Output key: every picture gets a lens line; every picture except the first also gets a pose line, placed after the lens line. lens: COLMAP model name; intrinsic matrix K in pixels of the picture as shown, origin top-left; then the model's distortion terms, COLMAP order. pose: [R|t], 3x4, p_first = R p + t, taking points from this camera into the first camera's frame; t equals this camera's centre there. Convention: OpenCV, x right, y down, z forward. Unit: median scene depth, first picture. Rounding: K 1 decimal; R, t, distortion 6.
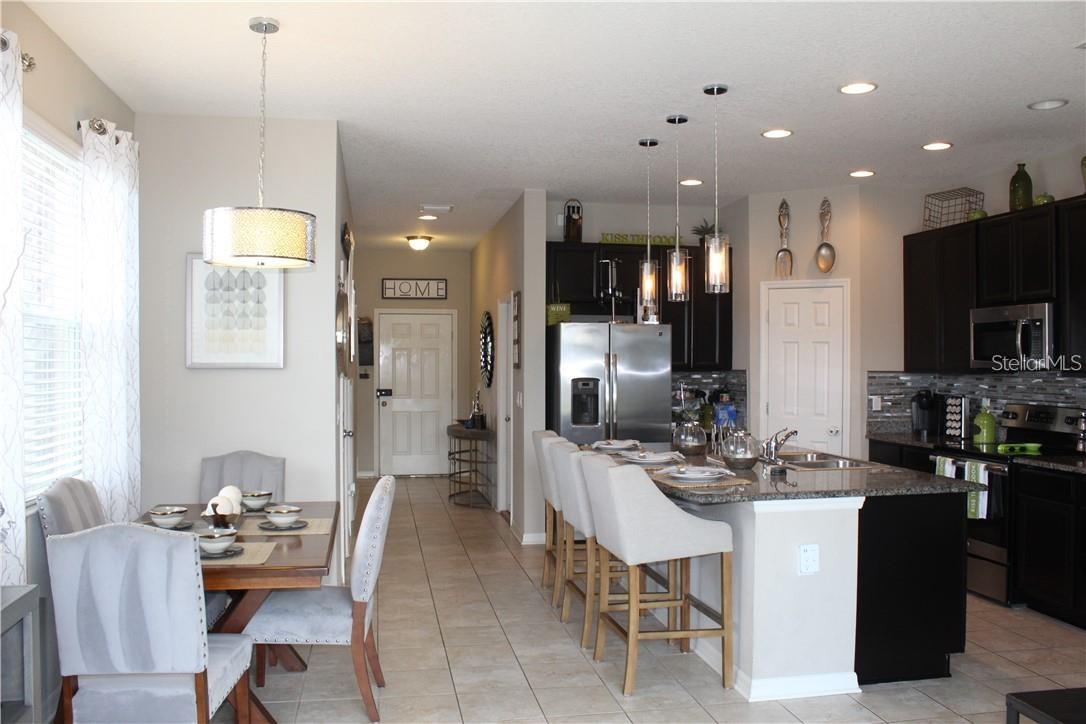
lens RADIAL K [[921.7, 0, 543.0], [0, 921.7, 362.0], [0, 0, 1]] dist [-0.163020, 0.152654]
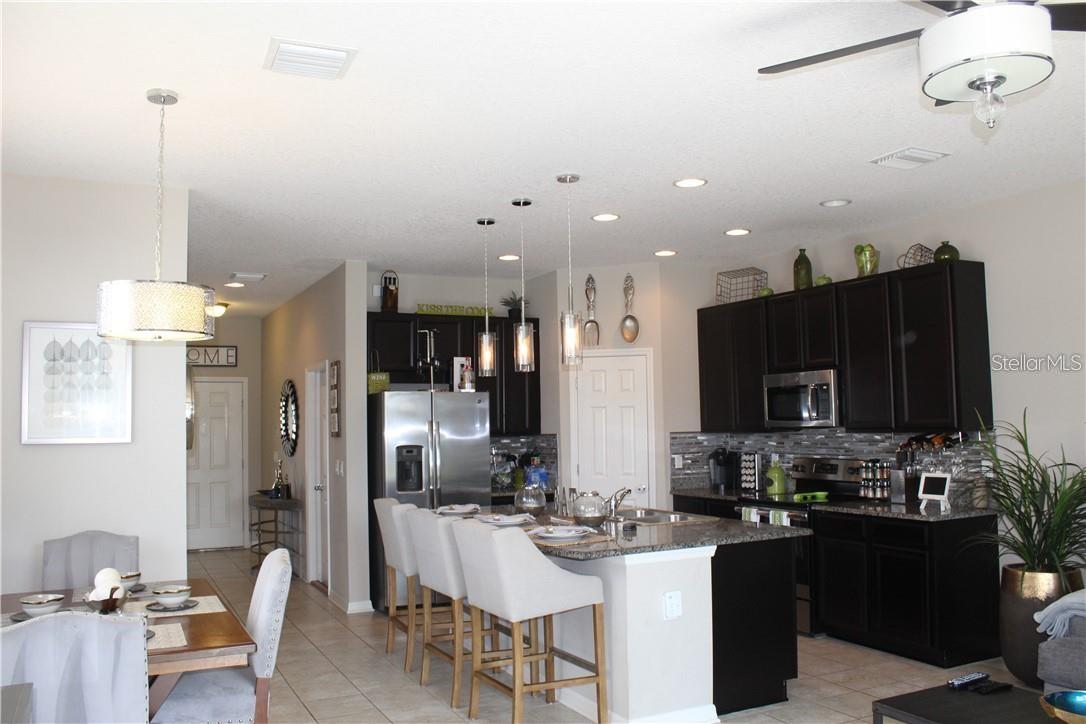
lens RADIAL K [[921.7, 0, 543.0], [0, 921.7, 362.0], [0, 0, 1]] dist [-0.163020, 0.152654]
pose [[0.959901, -0.001435, 0.280336, -0.113827], [0.020711, 0.997617, -0.065813, -0.005668], [-0.279574, 0.068980, 0.957643, -0.027719]]
